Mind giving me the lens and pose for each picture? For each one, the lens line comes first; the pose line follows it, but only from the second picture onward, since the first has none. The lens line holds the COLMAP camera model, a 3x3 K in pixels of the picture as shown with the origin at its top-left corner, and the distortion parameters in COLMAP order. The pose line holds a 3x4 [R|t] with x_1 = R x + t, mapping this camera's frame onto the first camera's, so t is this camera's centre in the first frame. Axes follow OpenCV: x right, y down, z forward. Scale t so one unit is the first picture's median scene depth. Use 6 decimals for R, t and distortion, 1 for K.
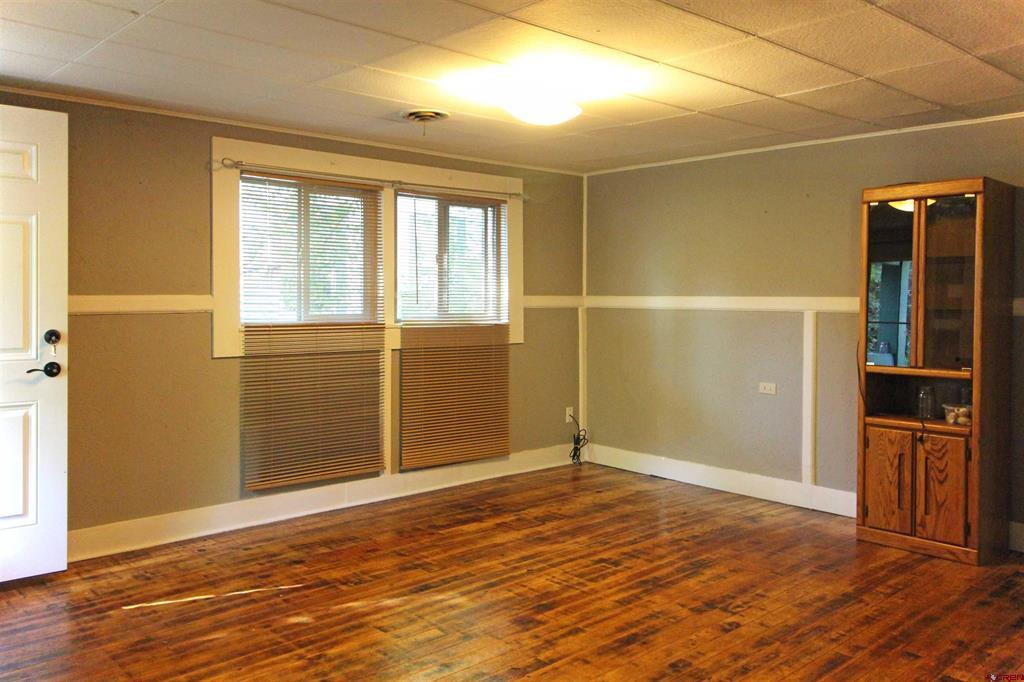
lens RADIAL K [[829.7, 0, 512.3], [0, 829.7, 318.7], [0, 0, 1]] dist [0.007535, -0.003993]
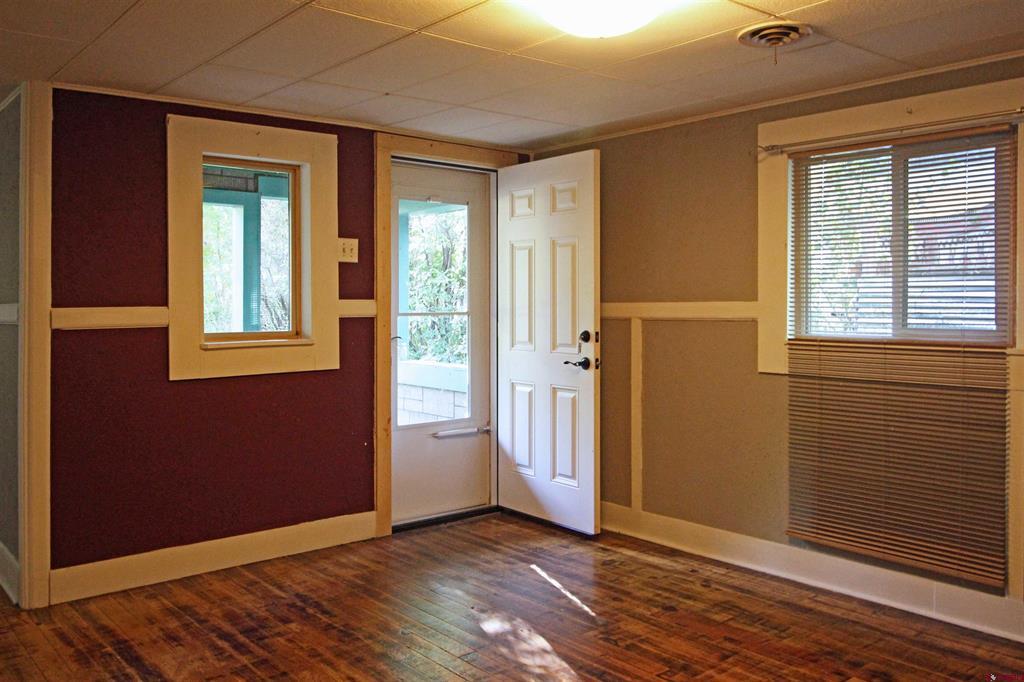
lens RADIAL K [[829.7, 0, 451.7], [0, 829.7, 316.8], [0, 0, 1]] dist [0.007535, -0.003993]
pose [[-0.062740, 0.010156, -0.997978, 0.468473], [-0.028771, 0.999514, 0.011980, -0.011374], [0.997615, 0.029465, -0.062418, 0.620730]]
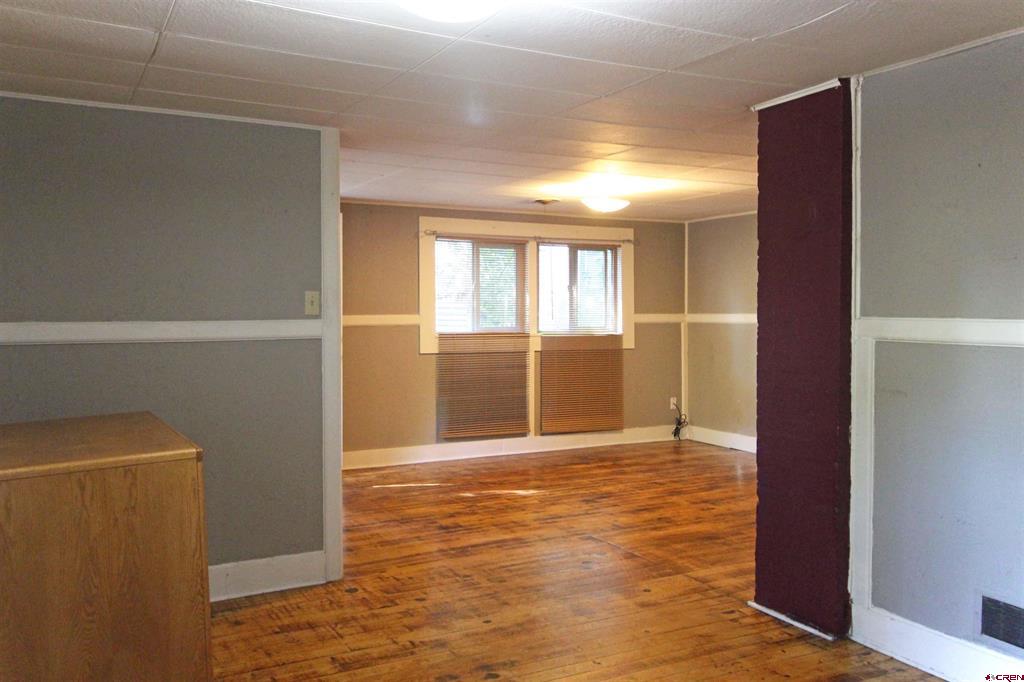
lens RADIAL K [[829.7, 0, 504.8], [0, 829.7, 339.1], [0, 0, 1]] dist [0.007535, -0.003993]
pose [[0.969882, -0.003126, -0.243557, 0.163682], [0.001782, 0.999982, -0.005738, 0.024382], [0.243571, 0.005132, 0.969870, -0.444763]]
